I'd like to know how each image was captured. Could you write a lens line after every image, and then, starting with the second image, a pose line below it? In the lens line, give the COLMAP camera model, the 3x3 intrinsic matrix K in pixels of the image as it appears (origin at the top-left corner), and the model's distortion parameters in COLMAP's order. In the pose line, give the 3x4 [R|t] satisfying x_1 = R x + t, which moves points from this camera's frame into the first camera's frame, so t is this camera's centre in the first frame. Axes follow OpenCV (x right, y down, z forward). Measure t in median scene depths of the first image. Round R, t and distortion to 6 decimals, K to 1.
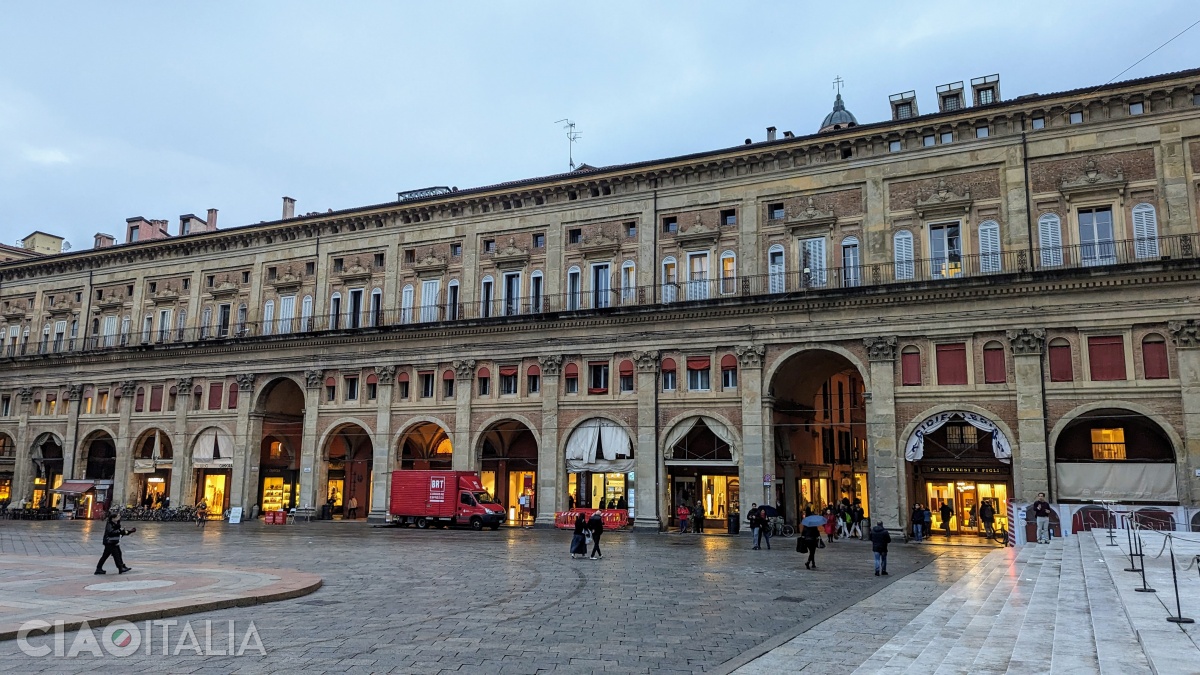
lens RADIAL K [[852.1, 0, 594.2], [0, 852.1, 340.0], [0, 0, 1]] dist [0.075152, -0.068815]
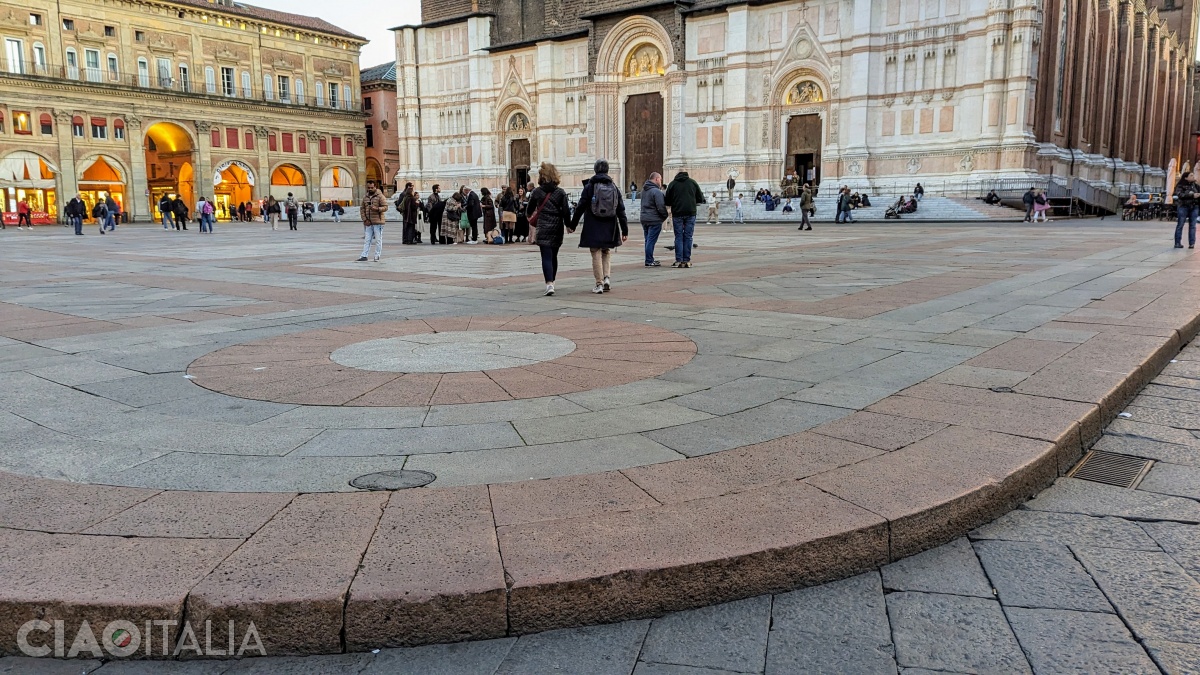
lens RADIAL K [[856.7, 0, 600.0], [0, 856.7, 337.5], [0, 0, 1]] dist [0.071076, -0.068104]
pose [[0.184289, -0.153385, 0.970830, -1.396069], [-0.143507, 0.972964, 0.180963, -0.010457], [-0.972339, -0.172670, 0.157295, -0.274634]]
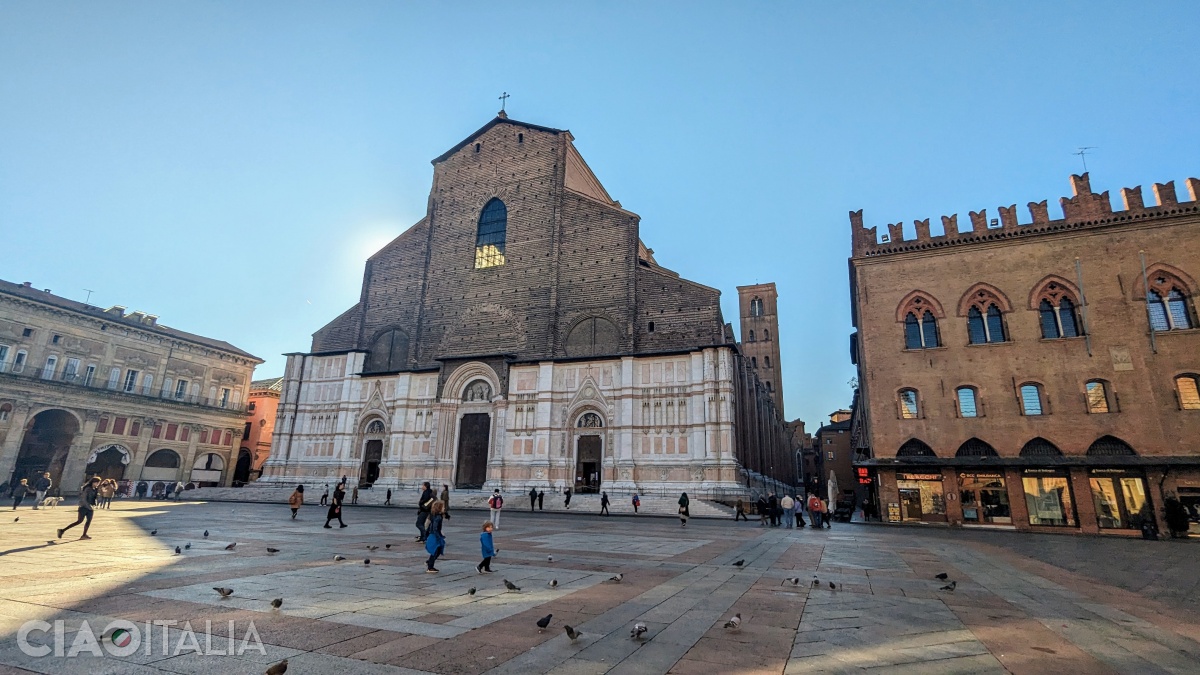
lens RADIAL K [[568.2, 0, 602.0], [0, 568.2, 333.8], [0, 0, 1]] dist [-0.002224, 0.000280]
pose [[-0.122230, 0.263535, 0.956875, -1.271044], [-0.178552, 0.942535, -0.282394, -0.008969], [-0.976309, -0.205369, -0.068152, -0.200286]]
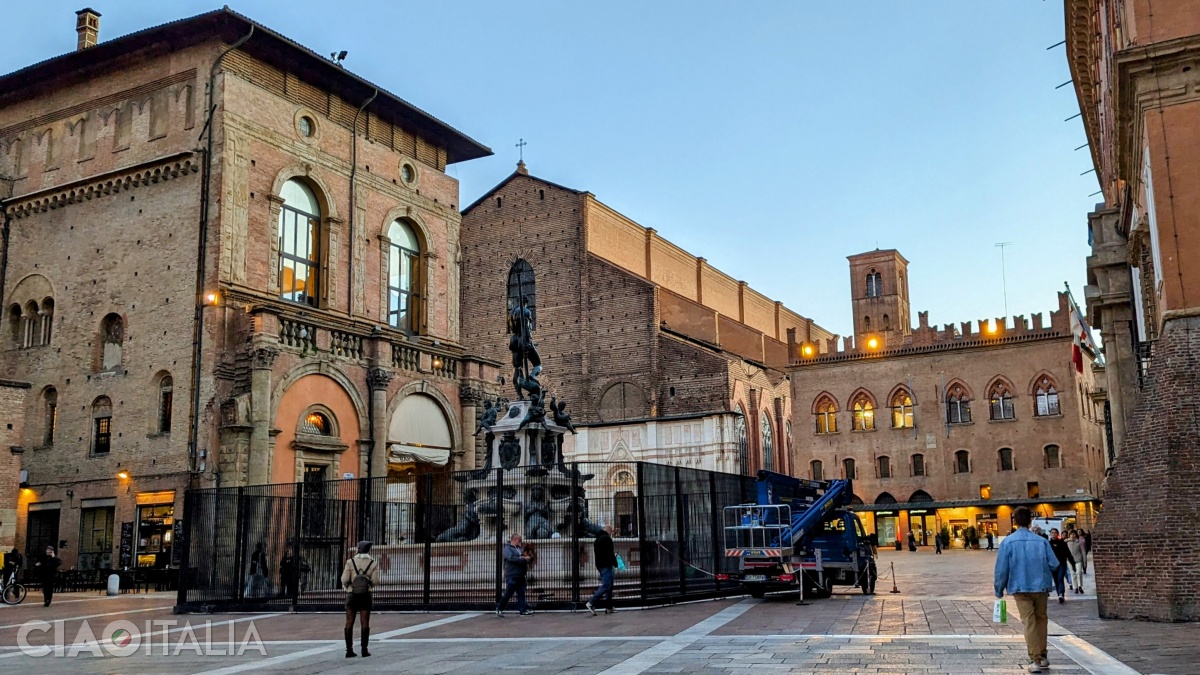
lens RADIAL K [[1093.8, 0, 644.4], [0, 1093.8, 352.4], [0, 0, 1]] dist [0.108651, -0.317703]
pose [[-0.034539, 0.170524, 0.984748, -2.916712], [-0.129093, 0.976320, -0.173593, -0.016738], [-0.991031, -0.133119, -0.011708, -0.284760]]
